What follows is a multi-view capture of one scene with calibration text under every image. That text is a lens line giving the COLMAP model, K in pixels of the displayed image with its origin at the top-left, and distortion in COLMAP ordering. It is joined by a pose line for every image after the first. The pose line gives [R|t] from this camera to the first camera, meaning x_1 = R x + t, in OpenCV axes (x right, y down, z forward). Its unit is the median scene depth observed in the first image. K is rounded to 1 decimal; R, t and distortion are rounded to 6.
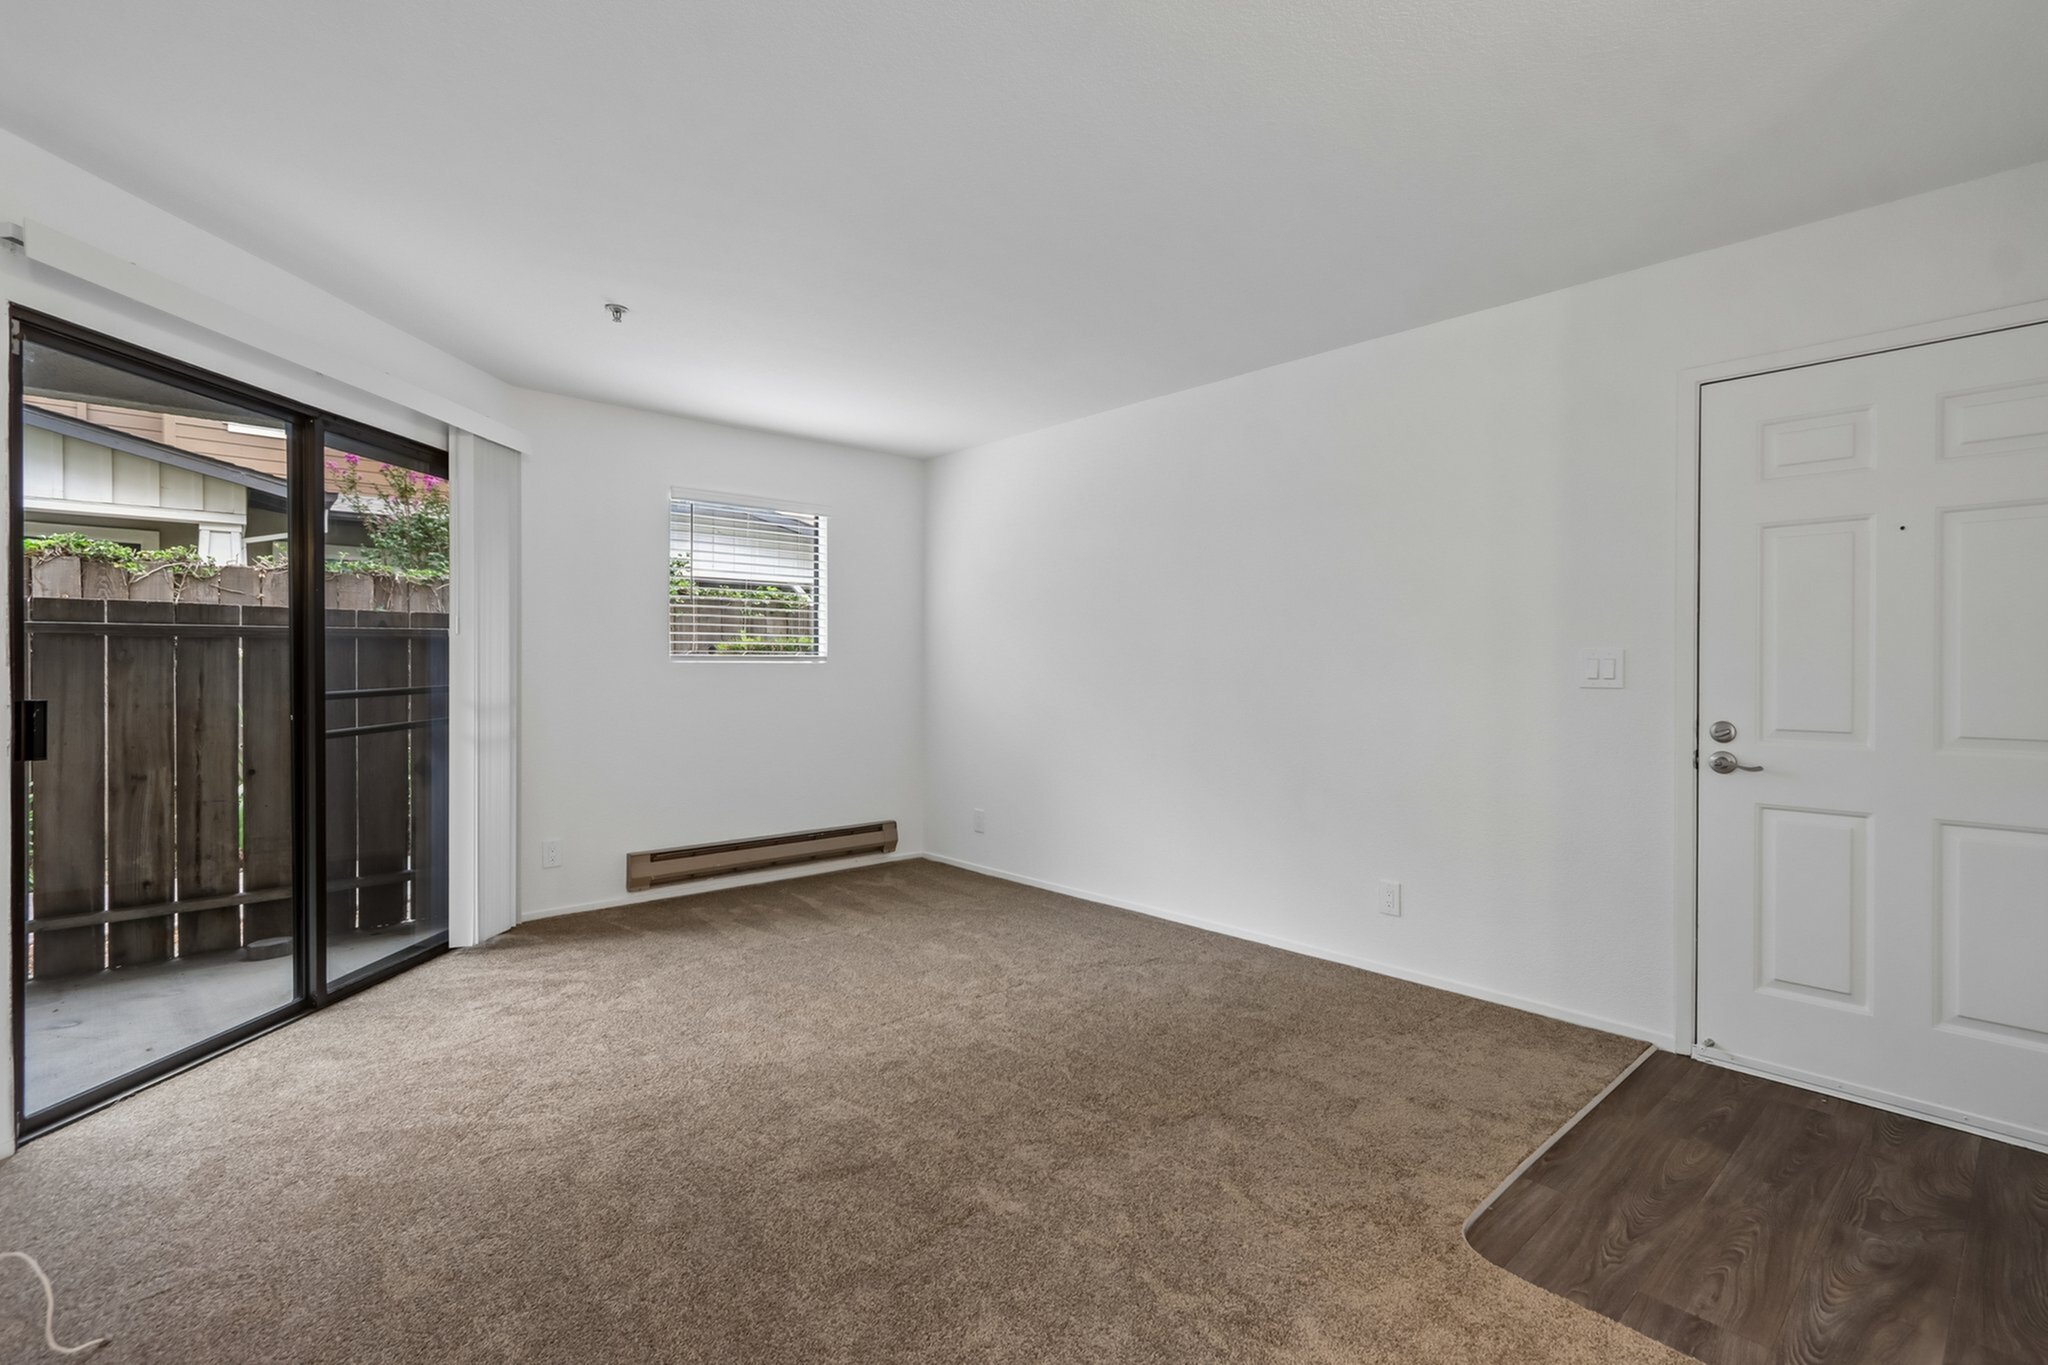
lens RADIAL K [[945.3, 0, 1039.8], [0, 945.3, 680.1], [0, 0, 1]] dist [0.001939, 0.001388]
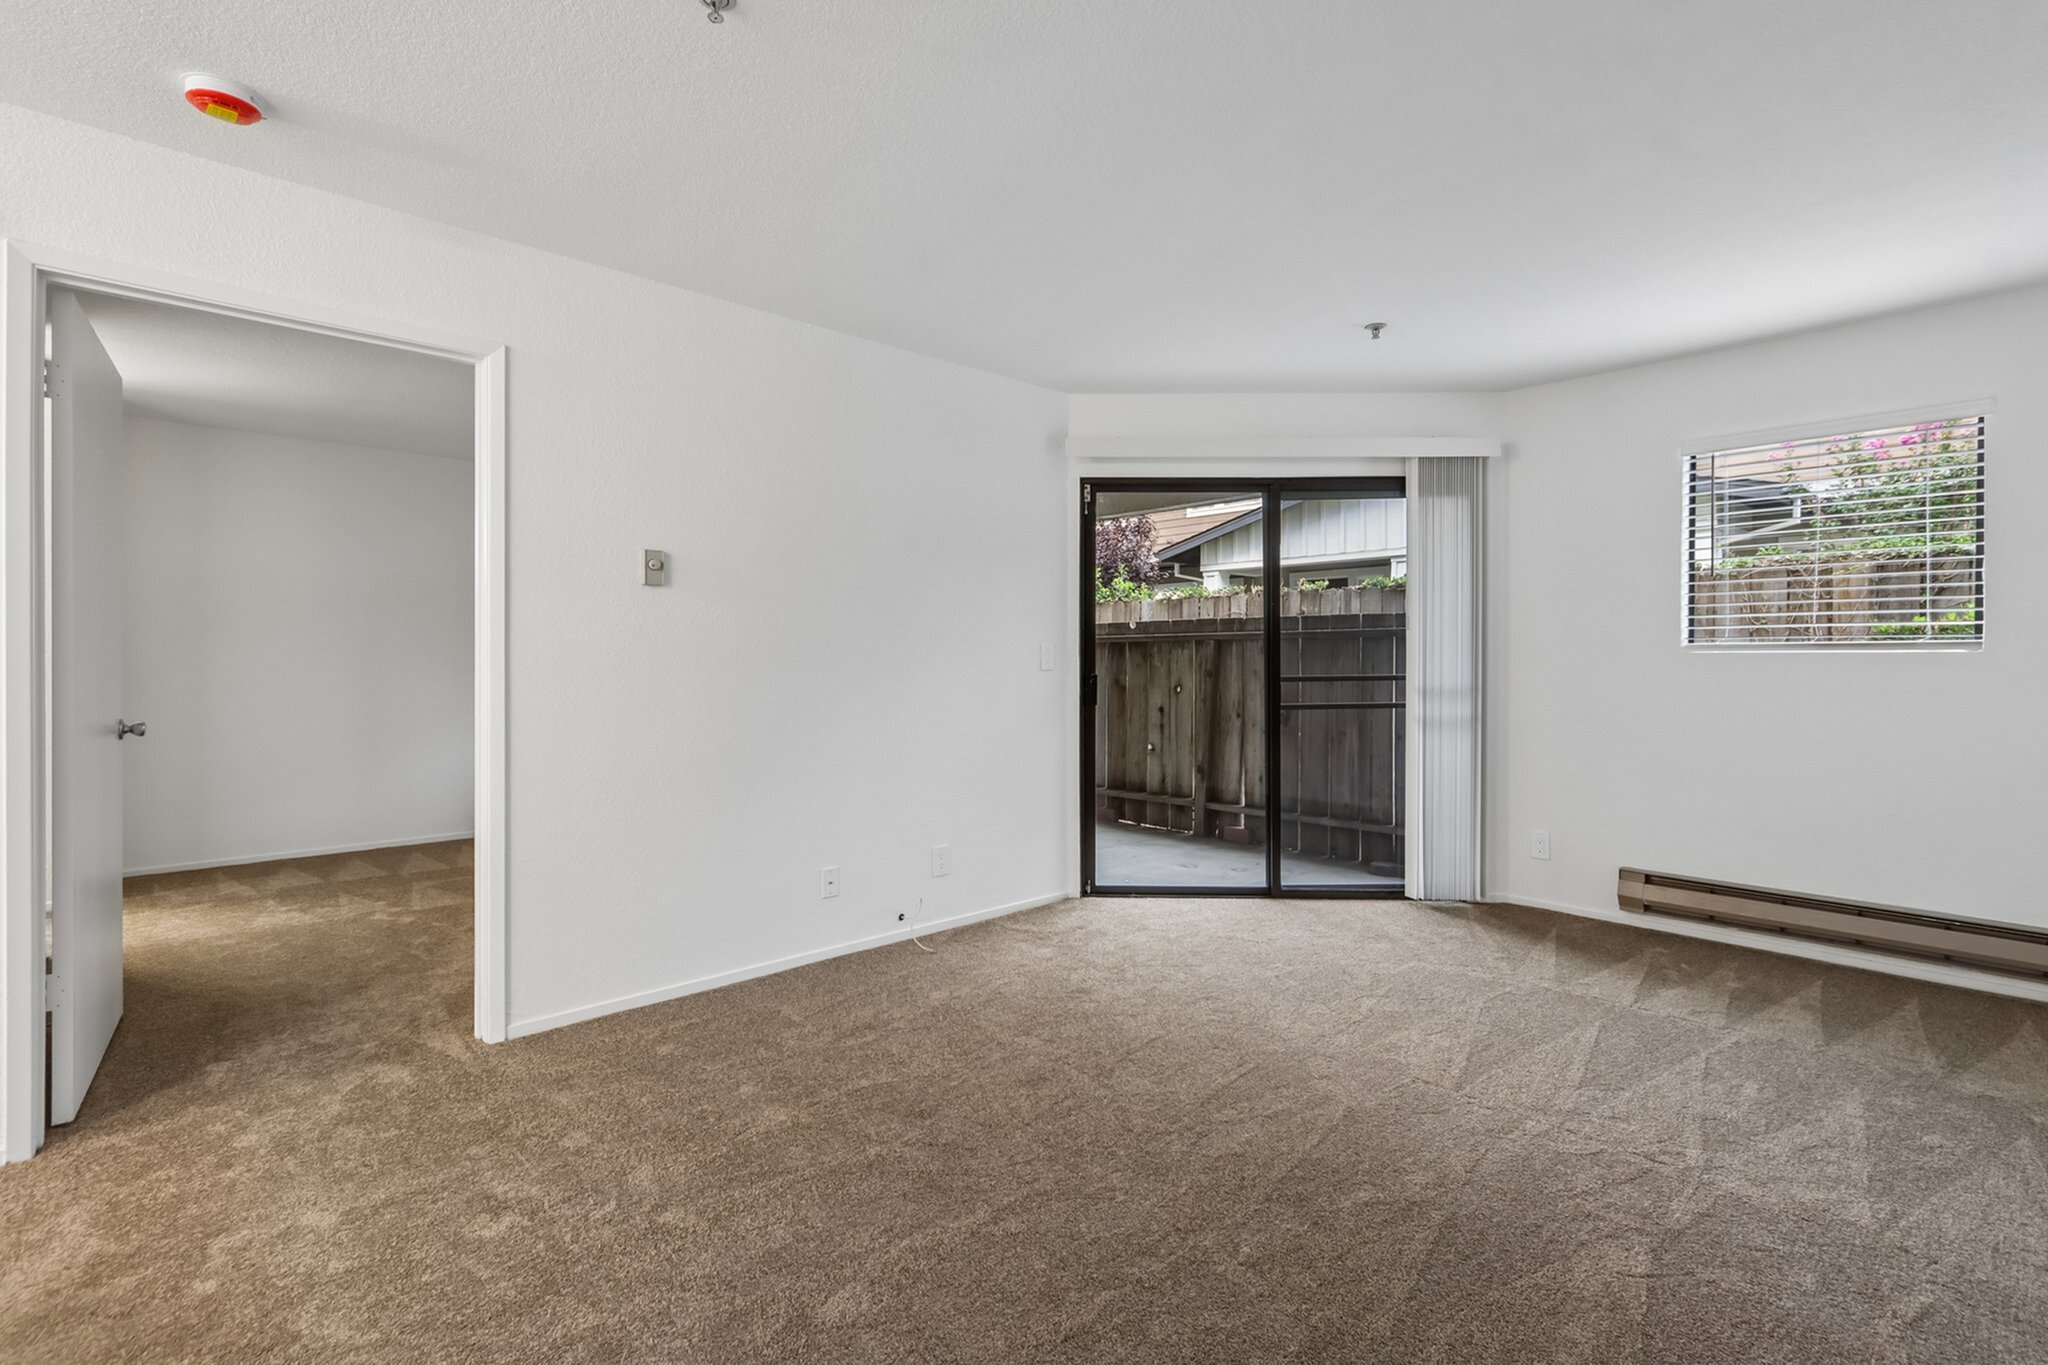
lens RADIAL K [[945.3, 0, 1039.8], [0, 945.3, 680.1], [0, 0, 1]] dist [0.001939, 0.001388]
pose [[0.013797, 0.021731, -0.999669, 0.556319], [-0.016951, 0.999625, 0.021496, -0.004939], [0.999761, 0.016649, 0.014160, 0.530558]]
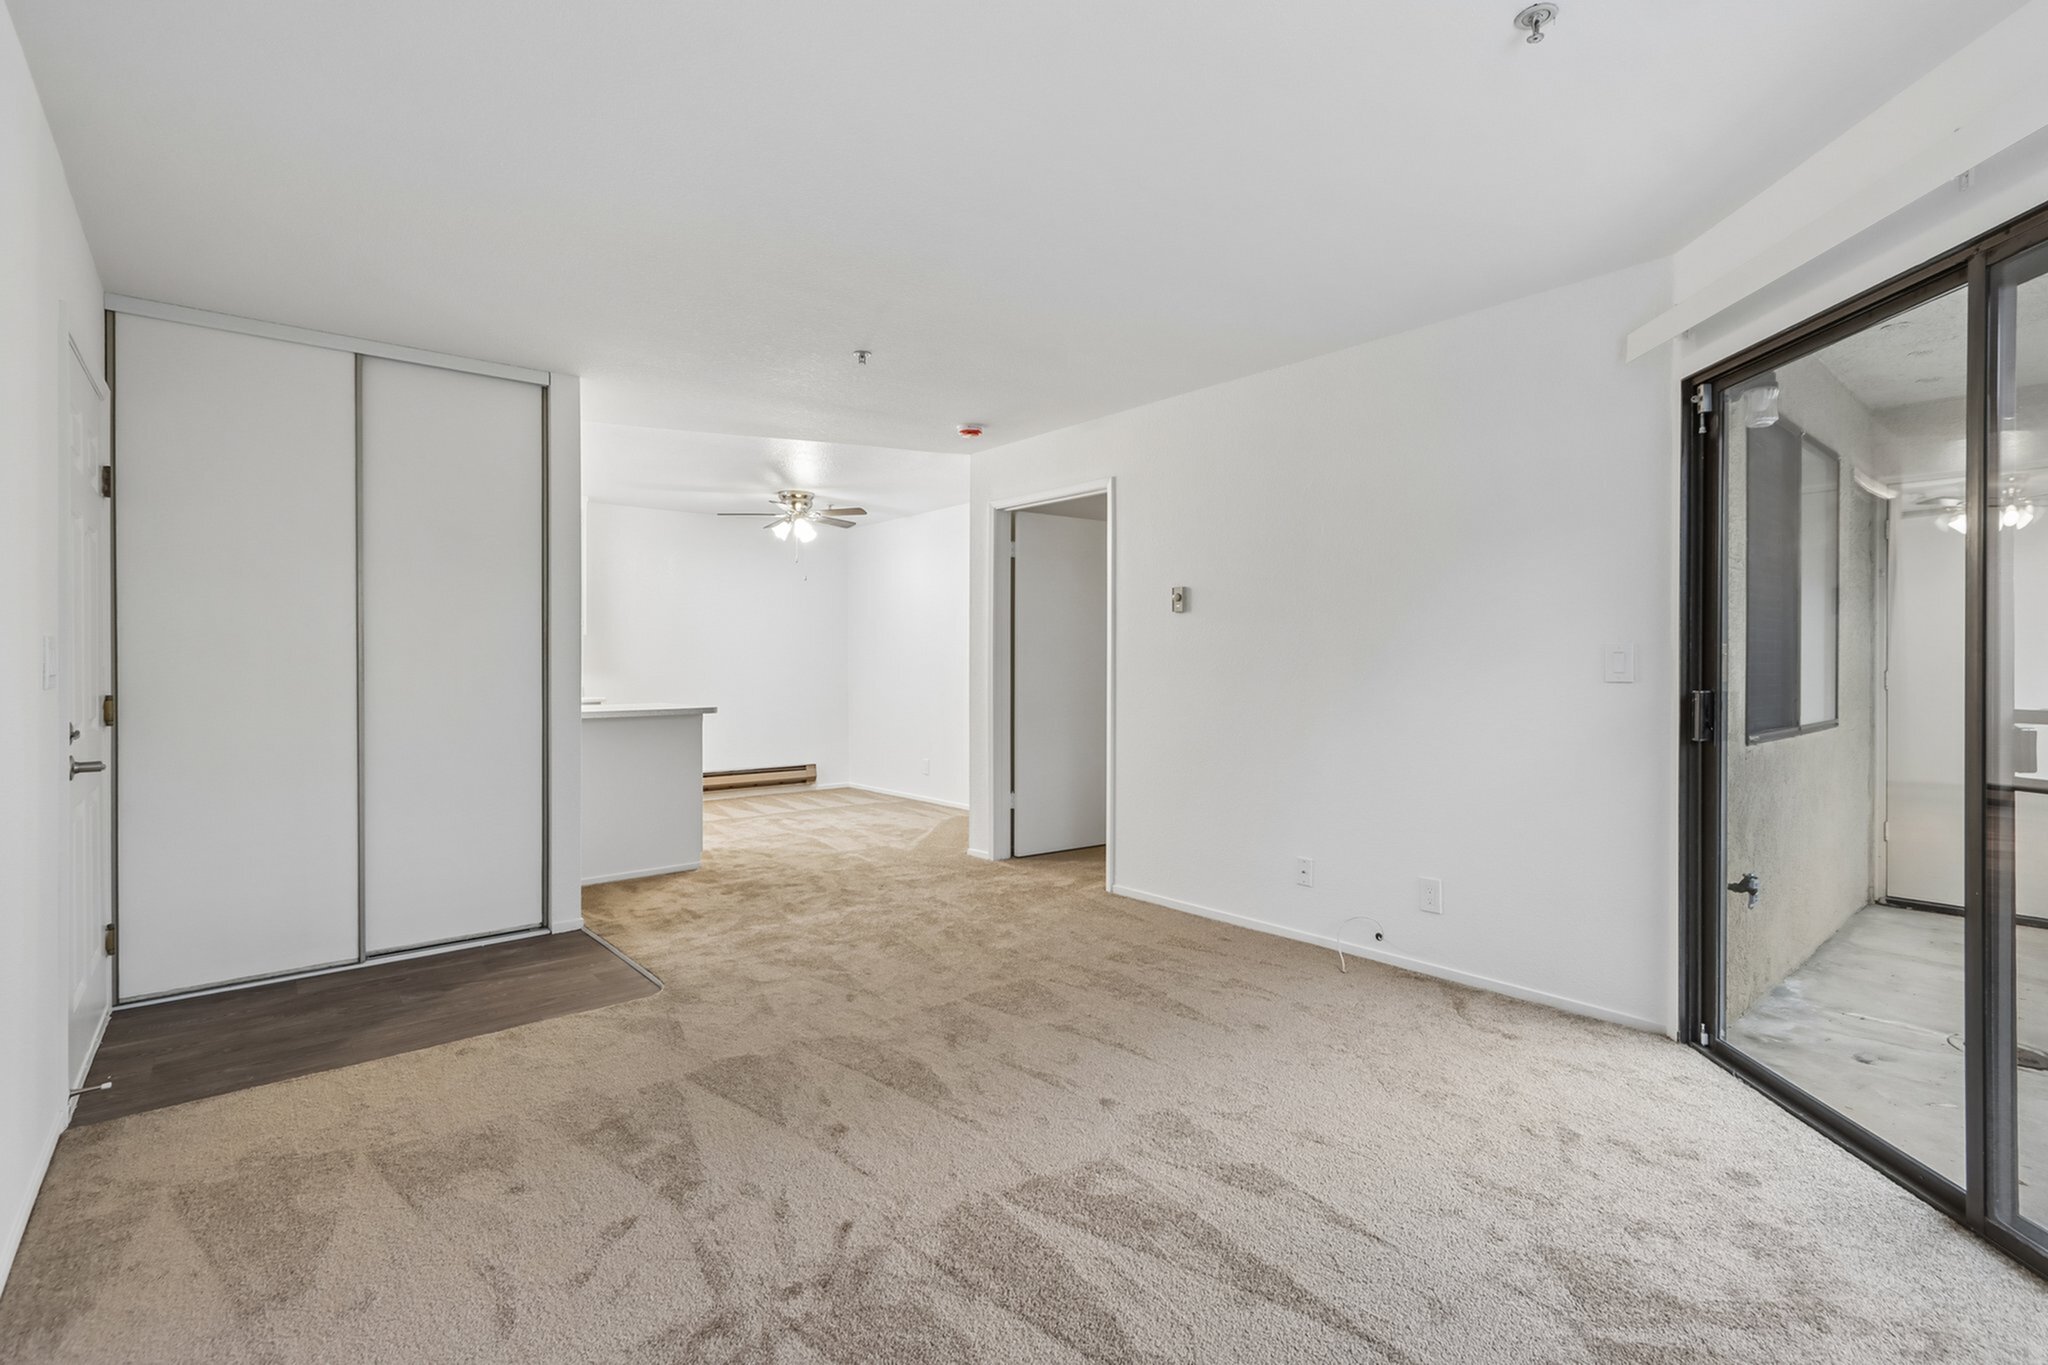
lens RADIAL K [[945.3, 0, 1039.8], [0, 945.3, 680.1], [0, 0, 1]] dist [0.001939, 0.001388]
pose [[-0.999166, -0.004549, 0.040573, -0.165617], [-0.002975, 0.999244, 0.038769, -0.024808], [-0.040719, 0.038616, -0.998424, 1.394451]]
